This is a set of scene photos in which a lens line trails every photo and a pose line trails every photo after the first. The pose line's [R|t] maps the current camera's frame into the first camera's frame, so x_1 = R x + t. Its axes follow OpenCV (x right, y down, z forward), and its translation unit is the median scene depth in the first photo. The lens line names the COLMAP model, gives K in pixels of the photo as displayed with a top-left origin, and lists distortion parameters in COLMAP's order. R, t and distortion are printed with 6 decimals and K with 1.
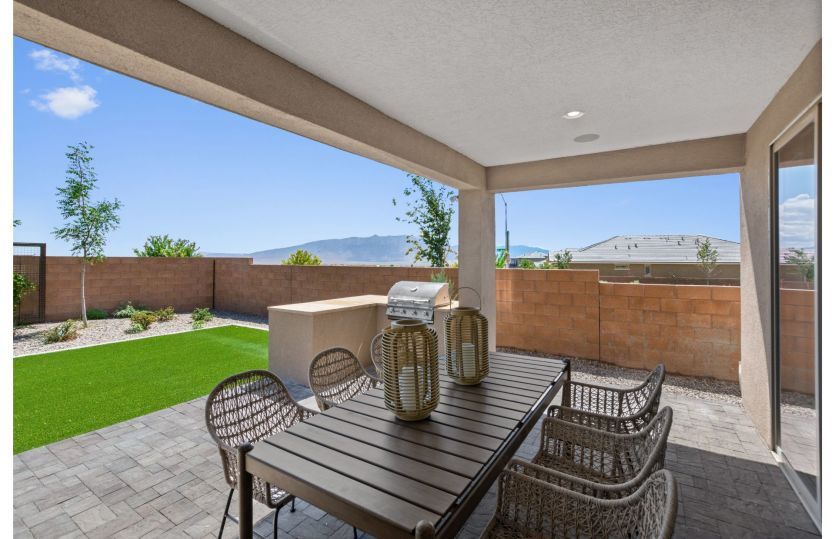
lens RADIAL K [[358.0, 0, 416.8], [0, 358.0, 263.9], [0, 0, 1]] dist [0.002811, 0.000180]
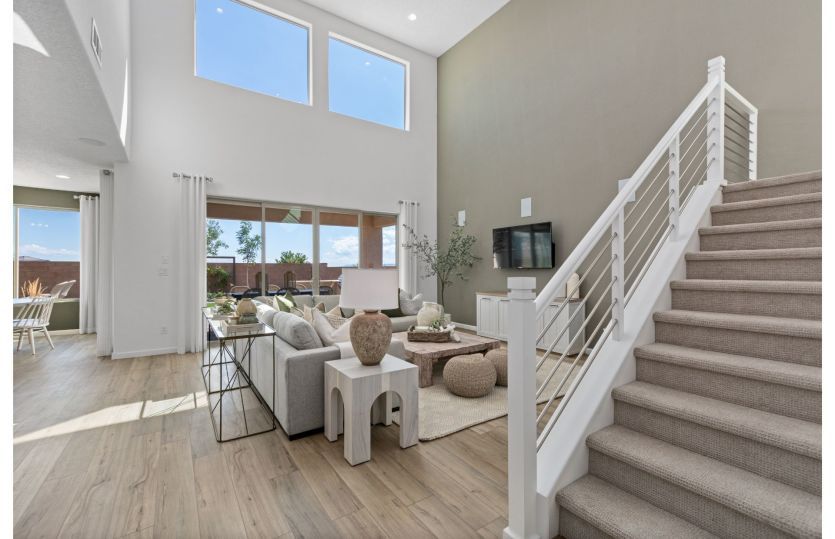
lens RADIAL K [[358.0, 0, 417.2], [0, 358.0, 270.3], [0, 0, 1]] dist [0.002811, 0.000180]
pose [[0.921833, -0.001904, -0.387583, 0.727963], [-0.000527, 0.999981, -0.006166, 0.032722], [0.387587, 0.005888, 0.921814, -0.489845]]
